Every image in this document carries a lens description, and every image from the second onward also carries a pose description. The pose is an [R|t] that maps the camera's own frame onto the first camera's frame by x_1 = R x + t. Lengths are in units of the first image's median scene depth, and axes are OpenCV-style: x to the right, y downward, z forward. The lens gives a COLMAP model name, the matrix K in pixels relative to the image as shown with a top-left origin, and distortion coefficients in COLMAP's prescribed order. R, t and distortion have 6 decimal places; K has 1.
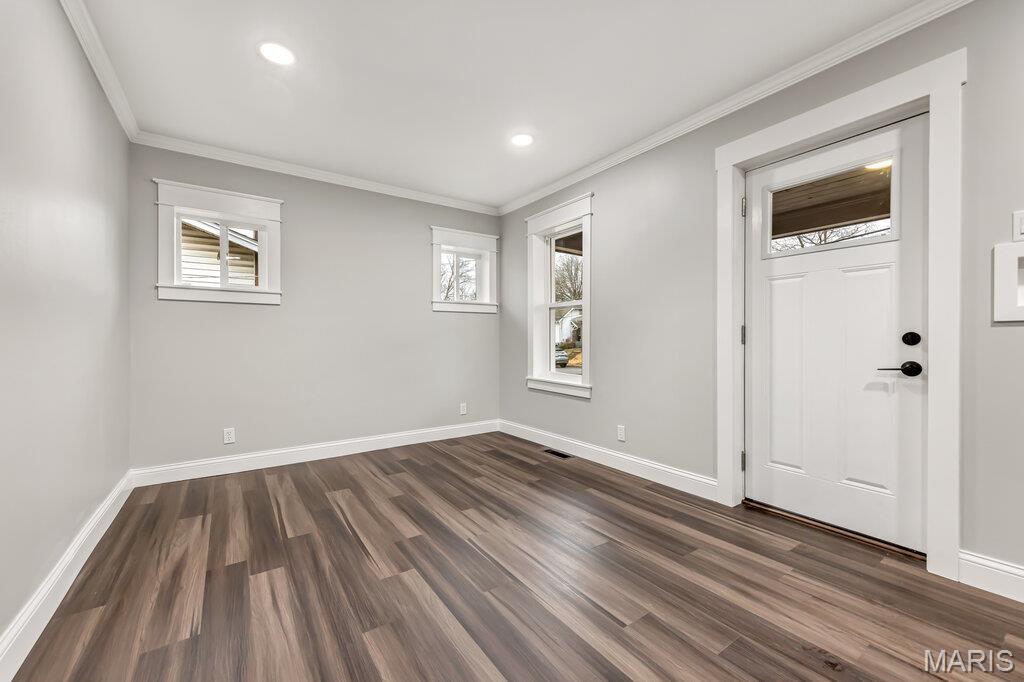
lens RADIAL K [[404.4, 0, 510.4], [0, 404.4, 341.2], [0, 0, 1]] dist [0.007595, 0.000137]
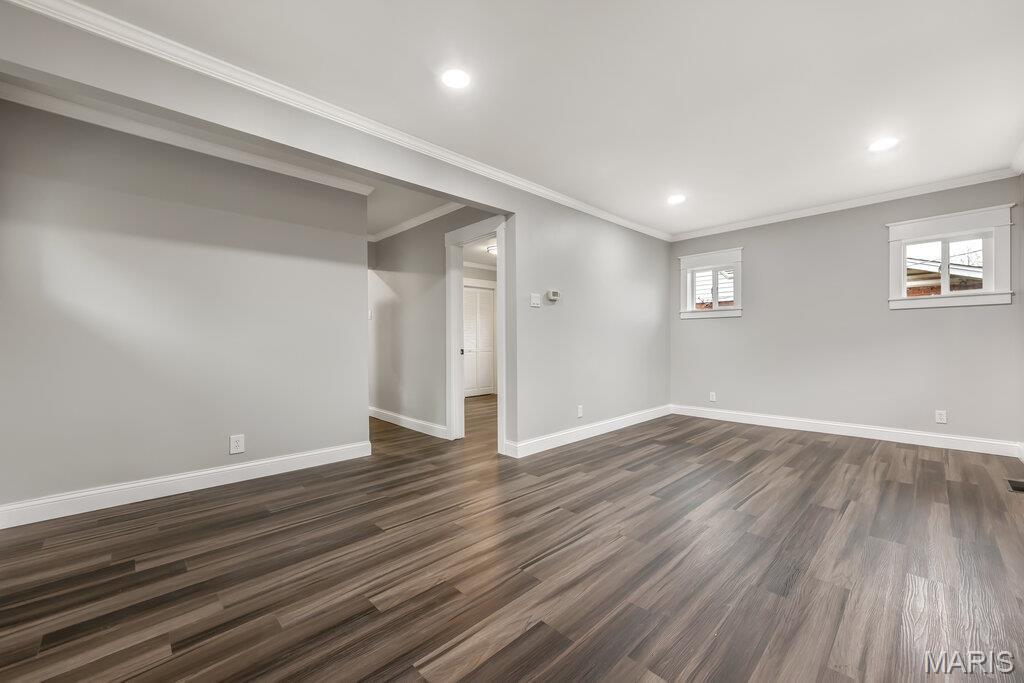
lens RADIAL K [[404.4, 0, 515.7], [0, 404.4, 342.8], [0, 0, 1]] dist [0.007595, 0.000137]
pose [[0.166760, 0.005535, -0.985982, 1.029424], [0.004932, 0.999967, 0.006448, -0.007790], [0.985985, -0.005938, 0.166727, -0.104025]]
